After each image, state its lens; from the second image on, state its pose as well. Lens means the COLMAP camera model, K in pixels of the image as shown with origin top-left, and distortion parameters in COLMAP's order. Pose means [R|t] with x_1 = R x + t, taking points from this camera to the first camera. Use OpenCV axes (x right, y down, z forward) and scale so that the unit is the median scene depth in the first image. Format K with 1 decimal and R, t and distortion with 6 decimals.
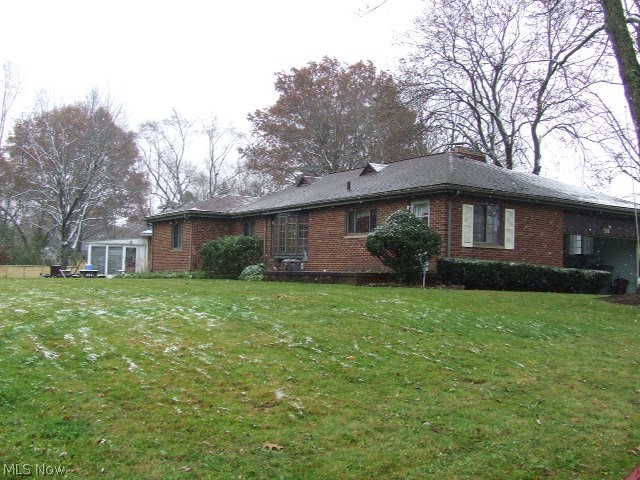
lens RADIAL K [[686.7, 0, 319.4], [0, 686.7, 230.6], [0, 0, 1]] dist [-0.129118, 0.285573]
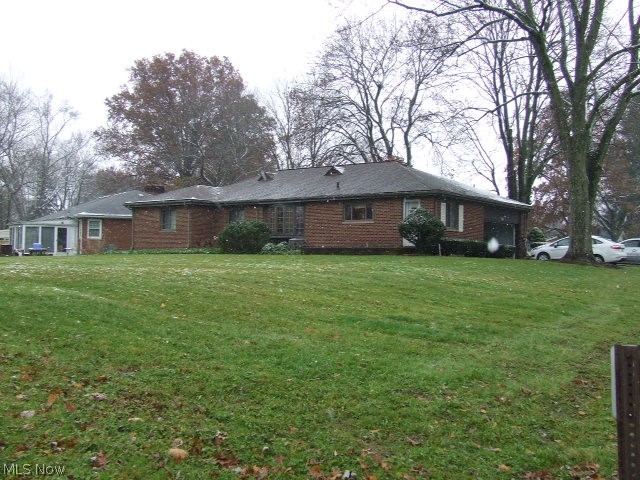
lens RADIAL K [[686.7, 0, 319.4], [0, 686.7, 230.6], [0, 0, 1]] dist [-0.129118, 0.285573]
pose [[0.946123, 0.001777, 0.323803, -0.255048], [-0.011969, 0.999493, 0.029487, -0.008460], [-0.323587, -0.031774, 0.945665, -0.170460]]
